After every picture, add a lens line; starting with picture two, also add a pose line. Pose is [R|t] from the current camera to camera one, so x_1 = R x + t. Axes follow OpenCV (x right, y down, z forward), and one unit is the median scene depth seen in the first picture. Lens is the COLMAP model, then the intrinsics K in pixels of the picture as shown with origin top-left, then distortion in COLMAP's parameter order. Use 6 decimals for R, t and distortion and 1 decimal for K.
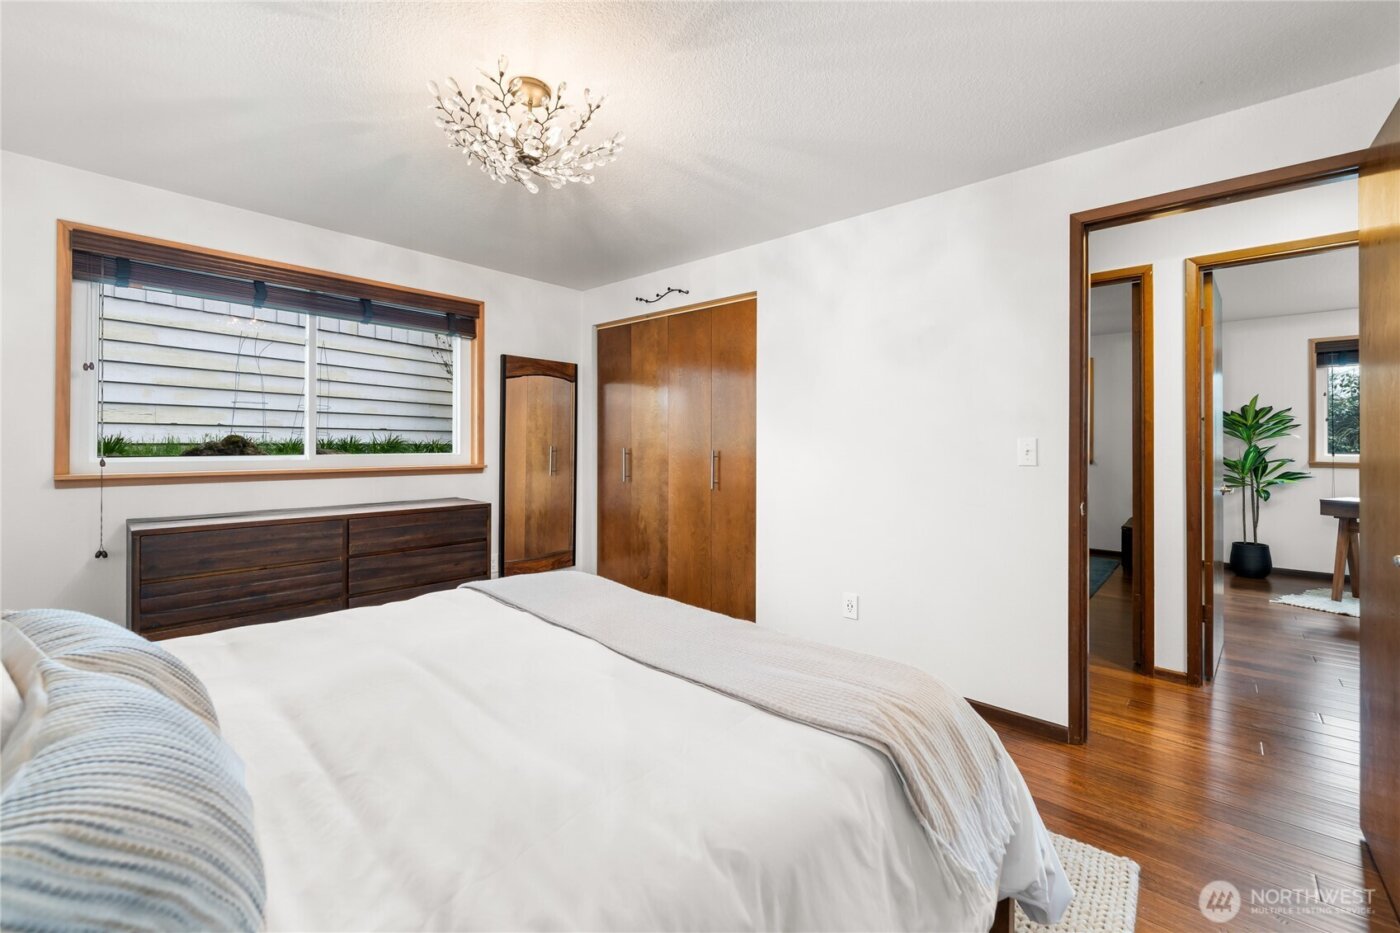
lens RADIAL K [[569.7, 0, 693.9], [0, 569.7, 441.3], [0, 0, 1]] dist [-0.000164, -0.000163]
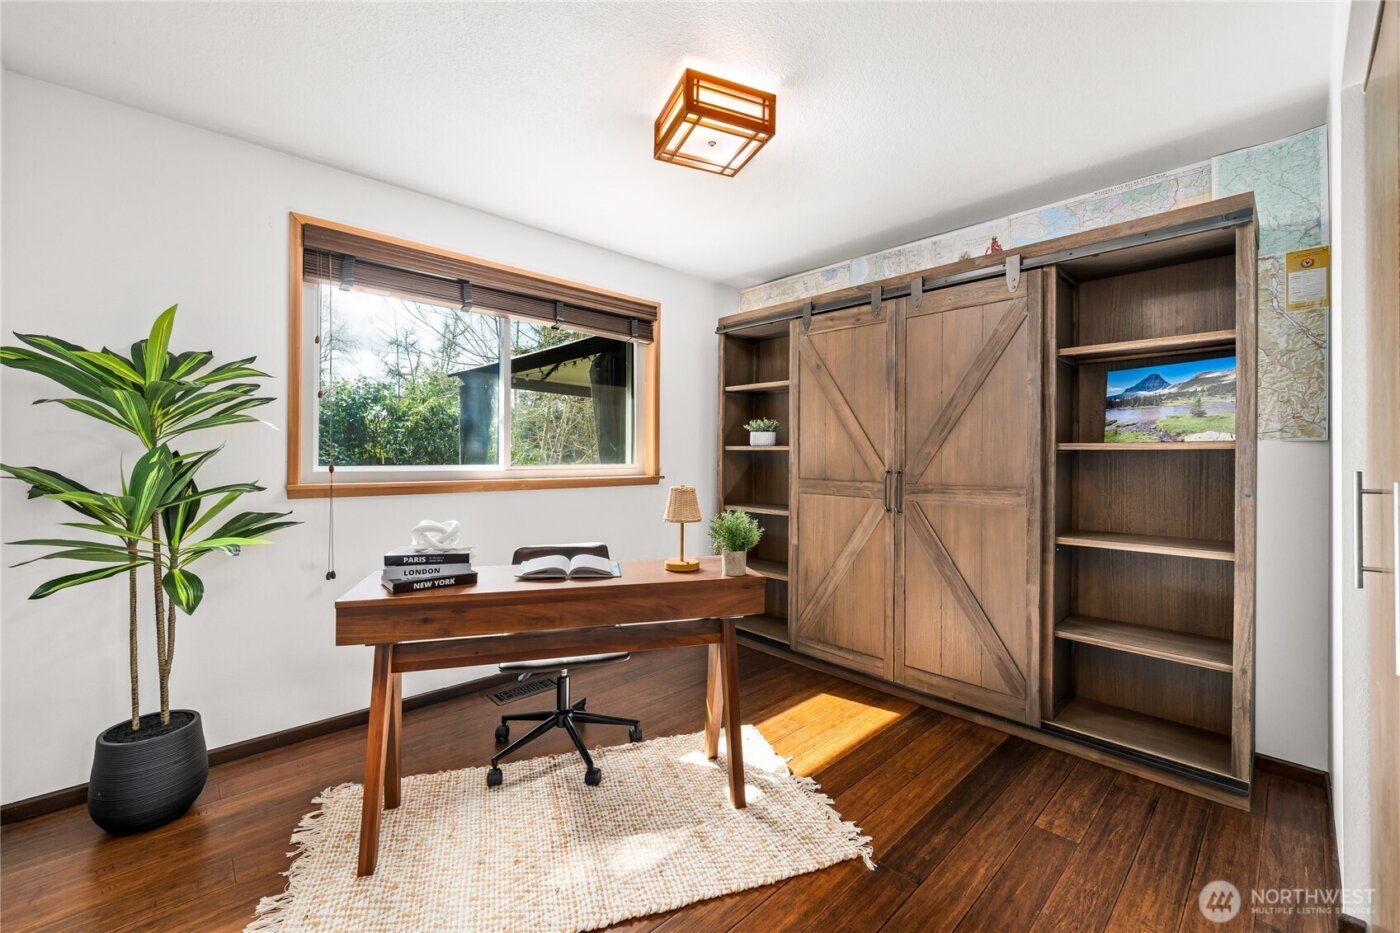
lens RADIAL K [[569.7, 0, 700.2], [0, 569.7, 453.1], [0, 0, 1]] dist [-0.000164, -0.000163]
pose [[0.061046, -0.001075, 0.998134, 0.650460], [-0.017181, 0.999850, 0.002128, 0.004230], [-0.997987, -0.017279, 0.061018, 0.645287]]
